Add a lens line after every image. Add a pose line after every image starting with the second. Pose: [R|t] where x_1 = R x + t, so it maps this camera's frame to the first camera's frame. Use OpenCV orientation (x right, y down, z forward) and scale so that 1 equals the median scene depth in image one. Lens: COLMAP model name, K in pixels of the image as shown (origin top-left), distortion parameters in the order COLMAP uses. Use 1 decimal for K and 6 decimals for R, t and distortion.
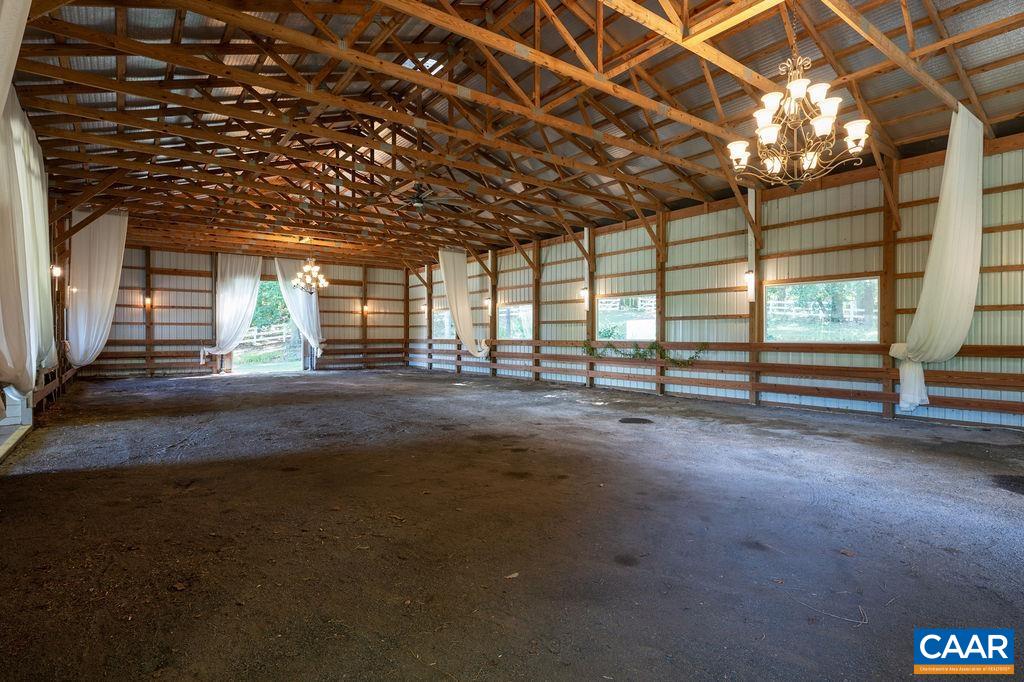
lens RADIAL K [[538.8, 0, 510.9], [0, 538.8, 339.6], [0, 0, 1]] dist [-0.000851, -0.000420]
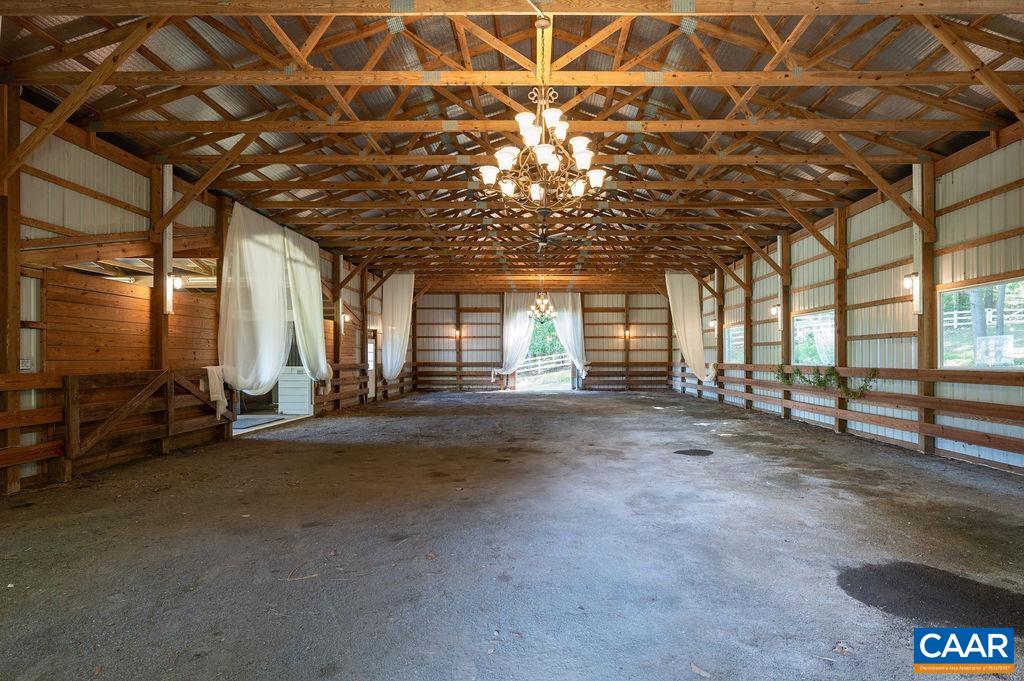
lens RADIAL K [[542.8, 0, 524.2], [0, 542.8, 359.3], [0, 0, 1]] dist [-0.001078, 0.000691]
pose [[0.794581, -0.000438, -0.607158, 0.263547], [-0.002910, 0.999986, -0.004530, -0.001650], [0.607151, 0.005366, 0.794568, 0.039720]]
